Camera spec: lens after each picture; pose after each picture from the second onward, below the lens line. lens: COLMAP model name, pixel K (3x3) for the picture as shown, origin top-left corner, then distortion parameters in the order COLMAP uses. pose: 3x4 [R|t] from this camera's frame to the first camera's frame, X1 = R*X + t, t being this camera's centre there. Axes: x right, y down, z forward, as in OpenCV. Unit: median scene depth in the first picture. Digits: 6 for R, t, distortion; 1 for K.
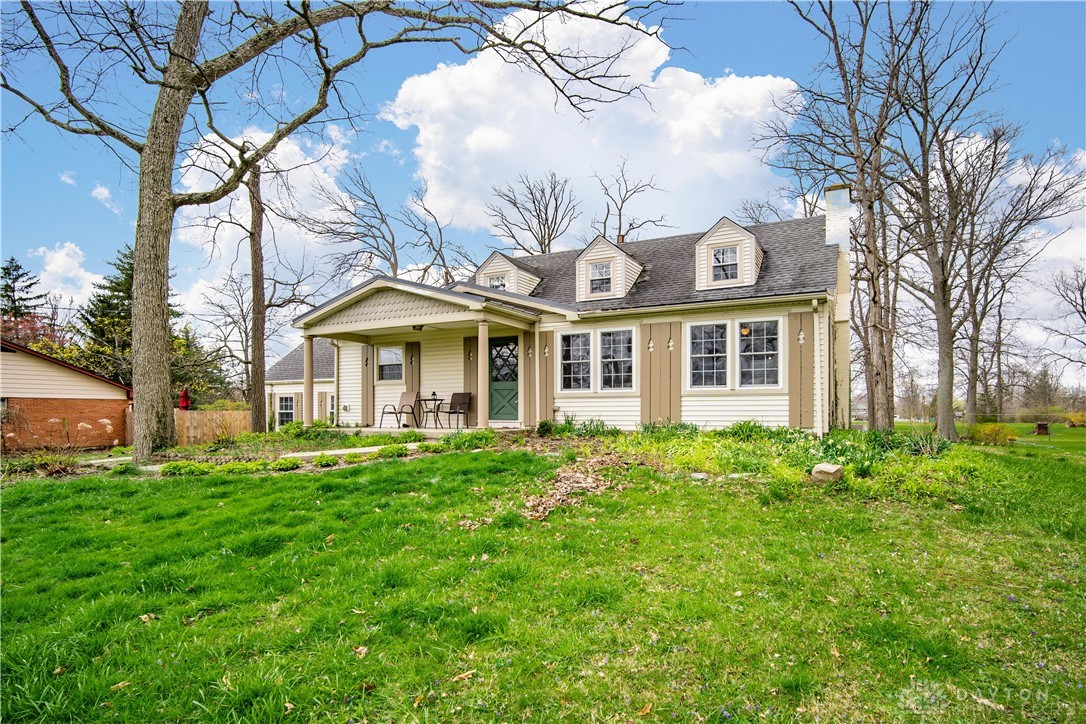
lens RADIAL K [[508.2, 0, 527.0], [0, 508.2, 365.2], [0, 0, 1]] dist [0.043452, 0.000174]
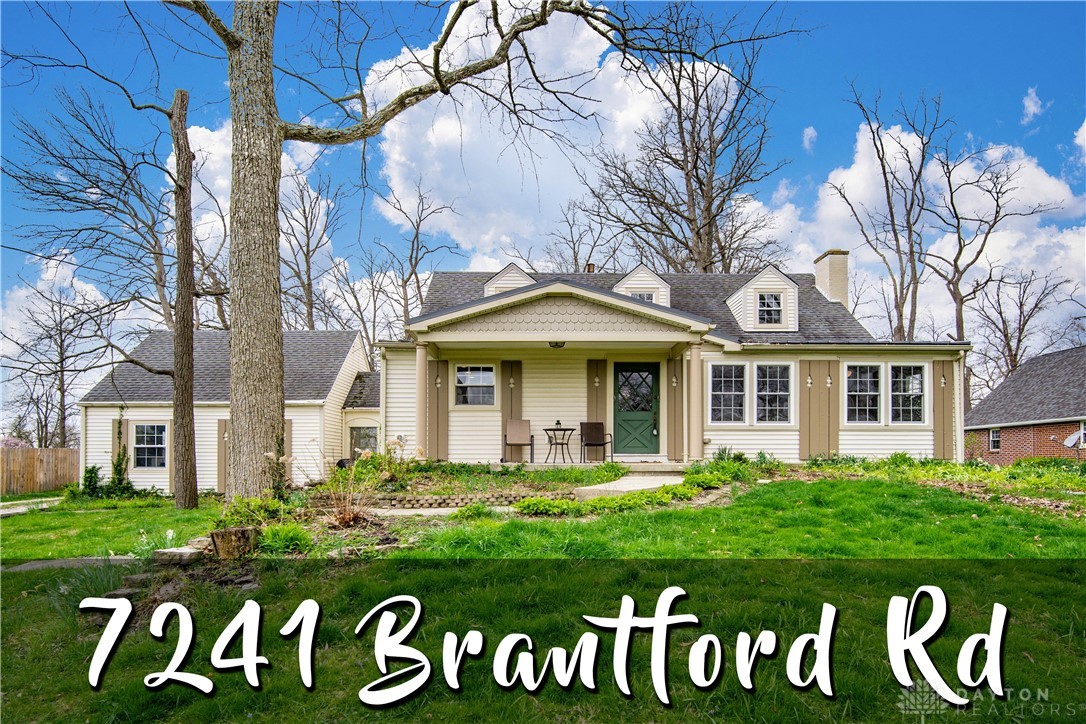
lens RADIAL K [[508.2, 0, 527.0], [0, 508.2, 365.2], [0, 0, 1]] dist [0.043452, 0.000174]
pose [[0.899847, 0.068953, 0.430722, -0.706244], [-0.039536, 0.996255, -0.076892, 0.031572], [-0.434411, 0.052162, 0.899203, 0.289718]]
